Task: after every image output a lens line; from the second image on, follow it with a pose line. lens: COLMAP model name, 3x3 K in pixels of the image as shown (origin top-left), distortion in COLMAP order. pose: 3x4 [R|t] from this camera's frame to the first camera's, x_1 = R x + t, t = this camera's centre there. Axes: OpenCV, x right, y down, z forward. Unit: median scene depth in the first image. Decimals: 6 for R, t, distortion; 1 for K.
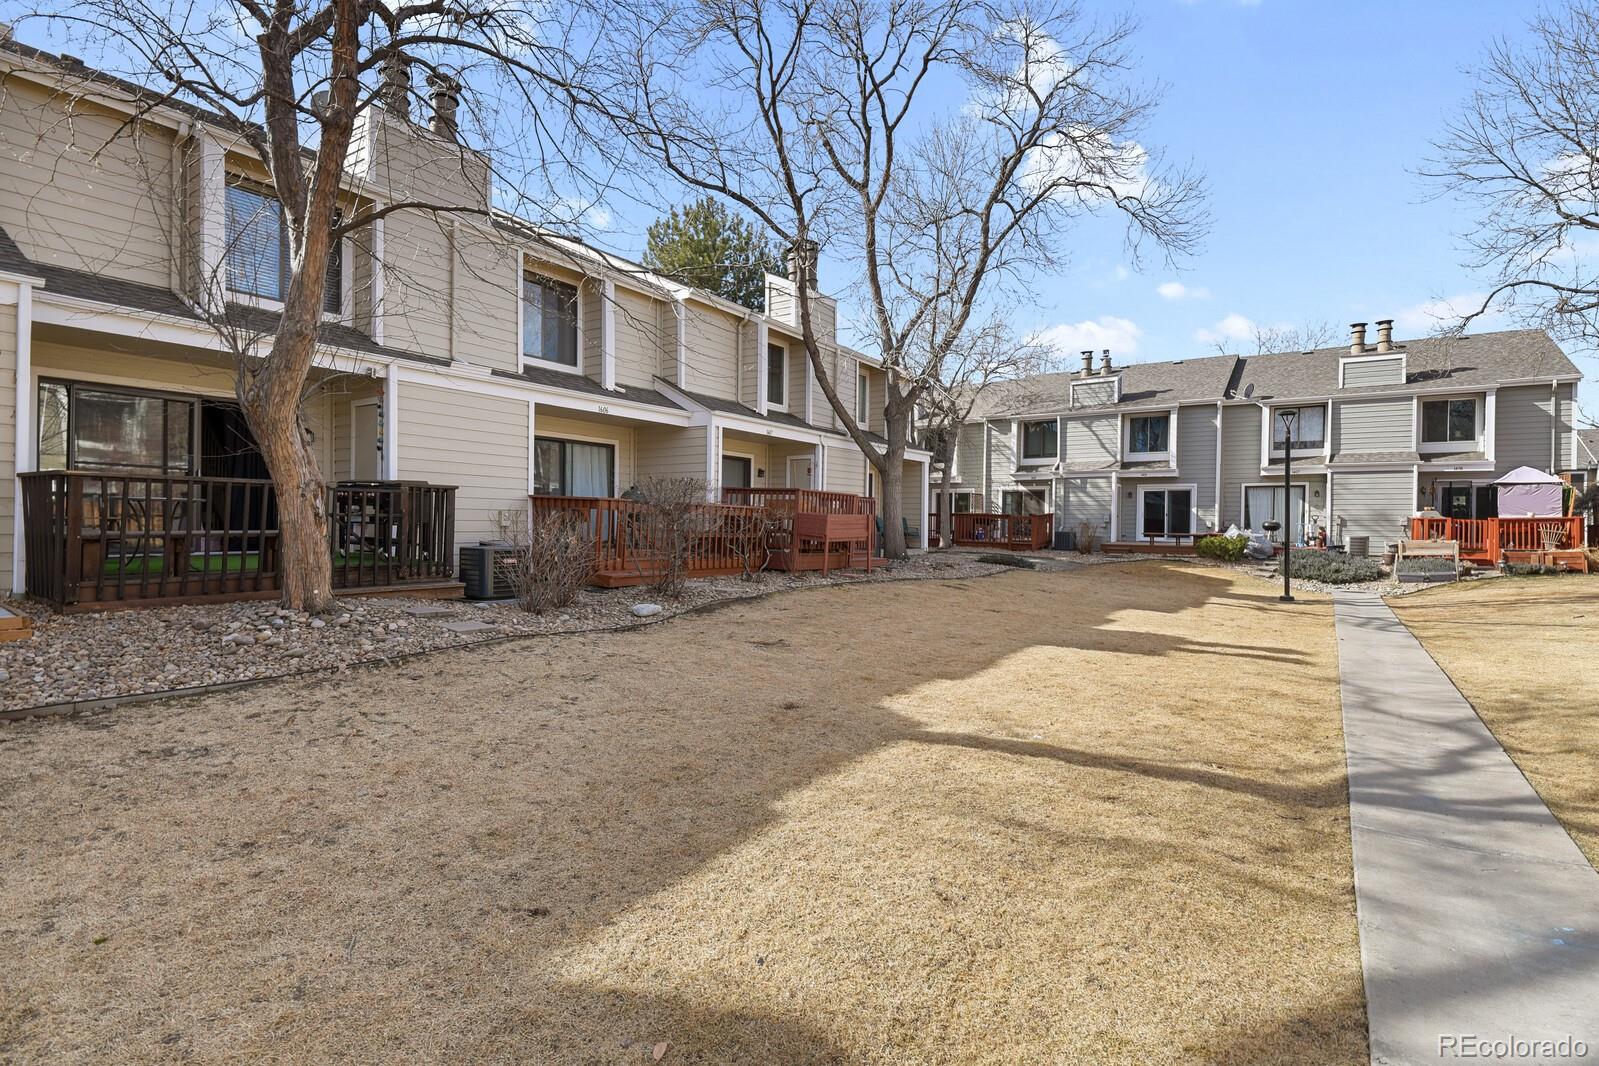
lens RADIAL K [[760.3, 0, 799.5], [0, 760.3, 533.0], [0, 0, 1]] dist [0.048811, -0.031075]
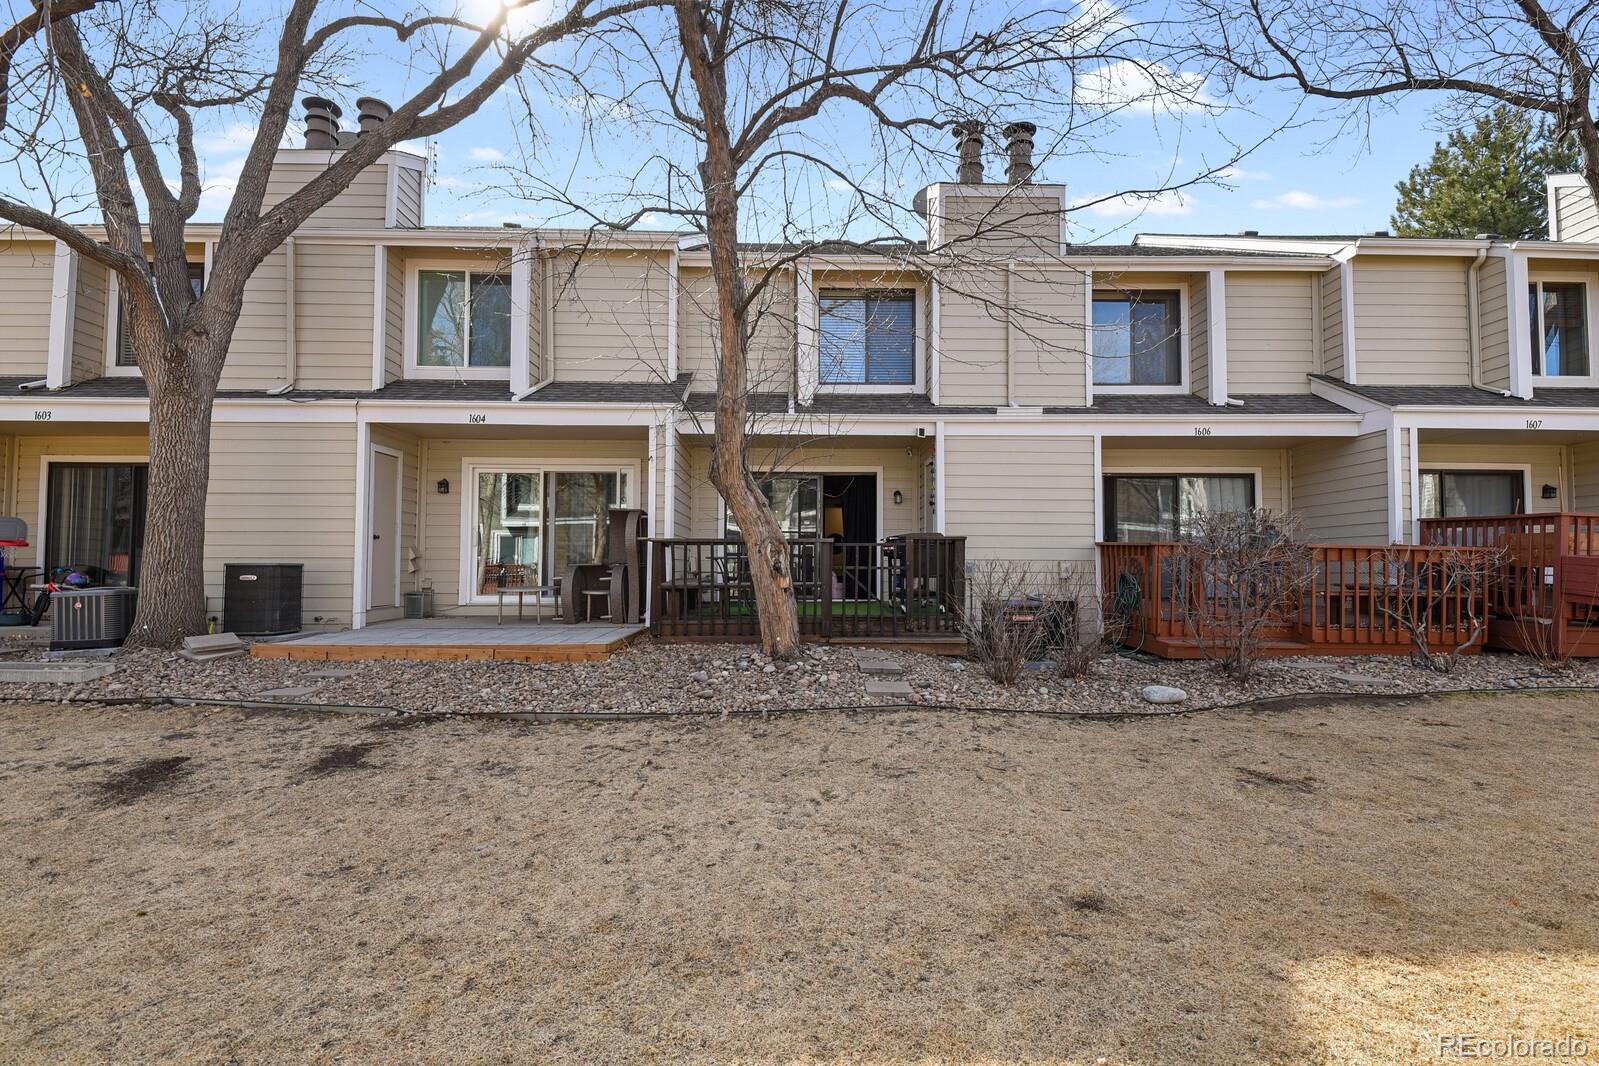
lens RADIAL K [[760.3, 0, 799.5], [0, 760.3, 533.0], [0, 0, 1]] dist [0.048811, -0.031075]
pose [[0.583996, -0.048777, -0.810290, 0.165812], [-0.006105, 0.997901, -0.064470, -0.003011], [0.811734, 0.042597, 0.582472, 0.240287]]
